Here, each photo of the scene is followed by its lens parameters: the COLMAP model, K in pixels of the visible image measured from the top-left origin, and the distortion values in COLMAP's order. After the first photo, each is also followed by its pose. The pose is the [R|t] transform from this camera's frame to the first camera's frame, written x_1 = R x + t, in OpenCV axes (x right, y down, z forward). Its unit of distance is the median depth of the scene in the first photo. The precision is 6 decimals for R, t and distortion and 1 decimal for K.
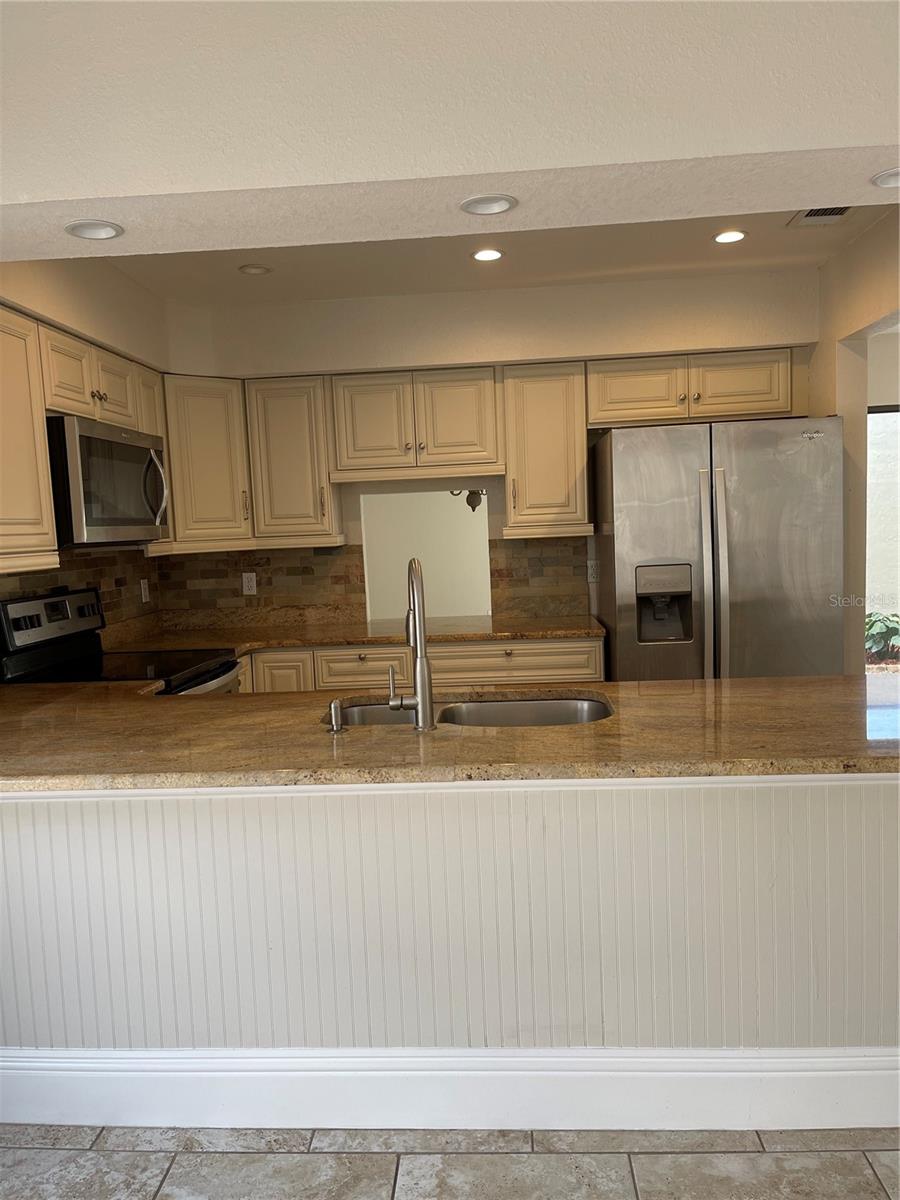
lens RADIAL K [[904.4, 0, 443.4], [0, 904.4, 612.2], [0, 0, 1]] dist [0.049671, -0.055990]
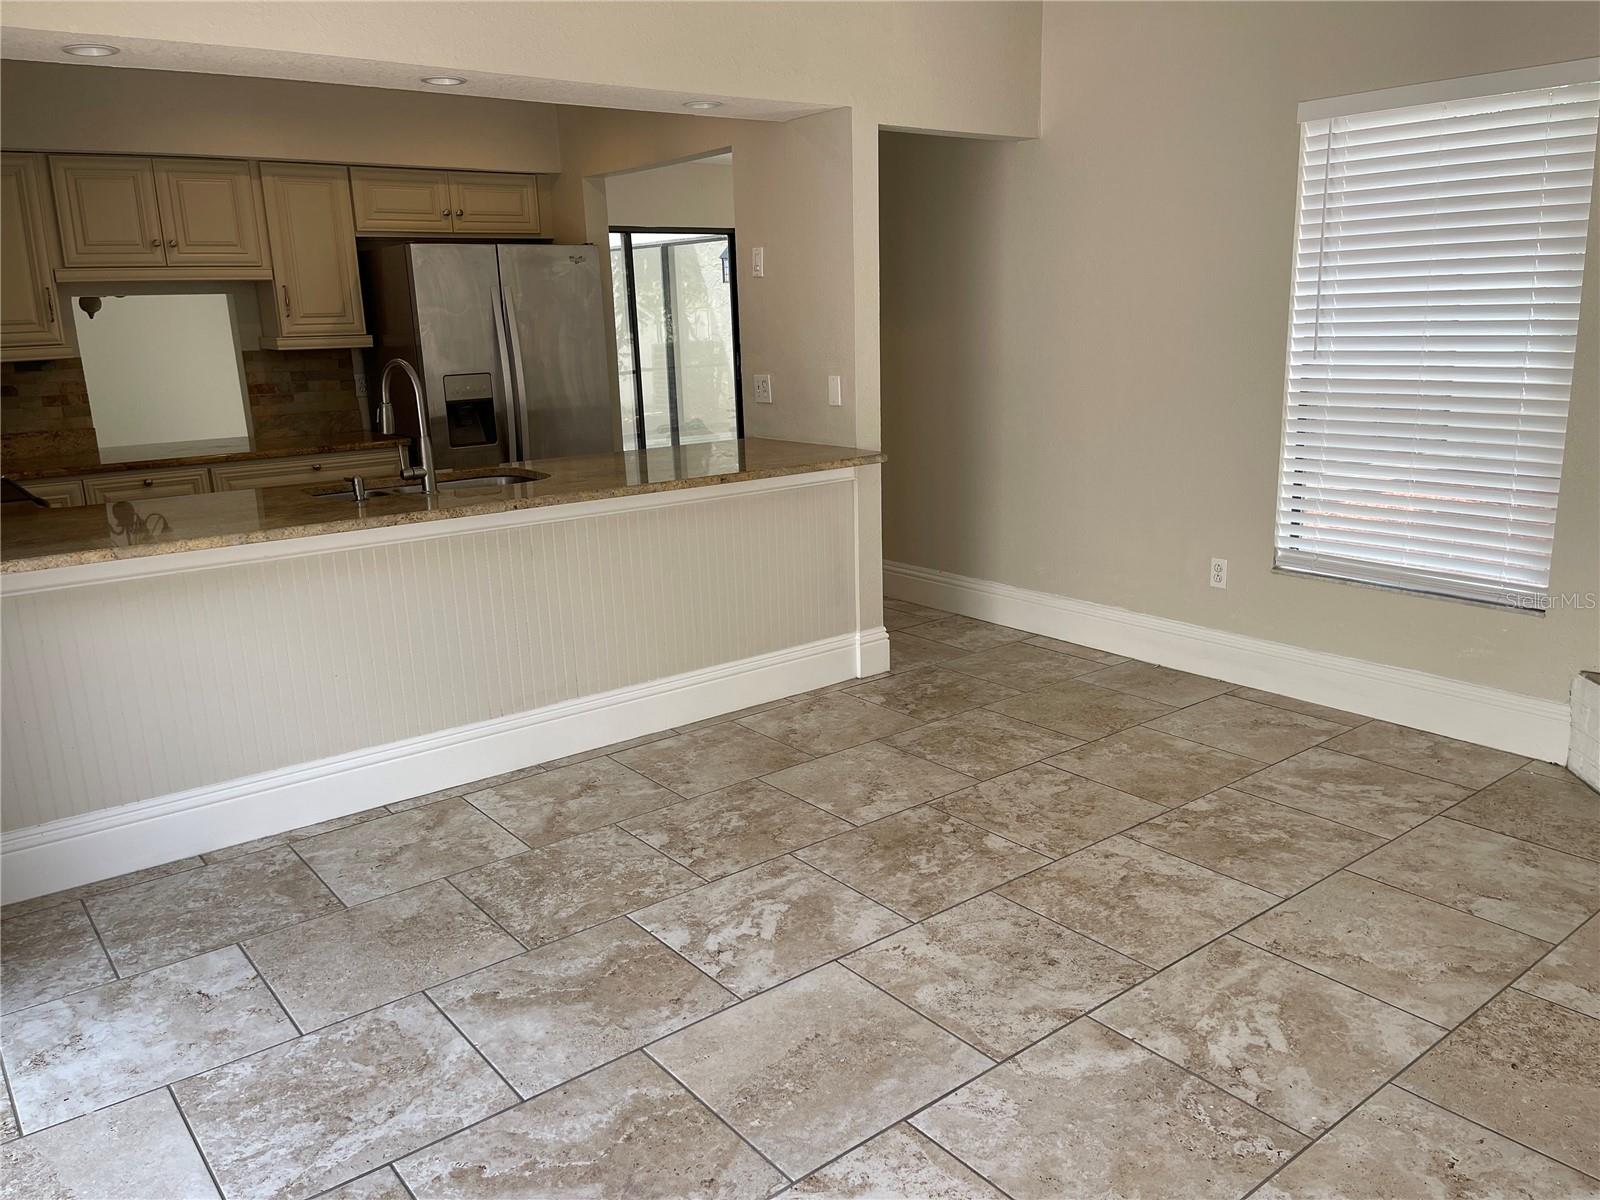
lens RADIAL K [[1205.8, 0, 802.3], [0, 1205.8, 603.8], [0, 0, 1]] dist [0.049671, -0.055990]
pose [[0.747510, -0.135330, 0.650319, -0.390260], [0.060608, 0.988838, 0.136109, 0.041619], [-0.661480, -0.062328, 0.747368, -0.331888]]
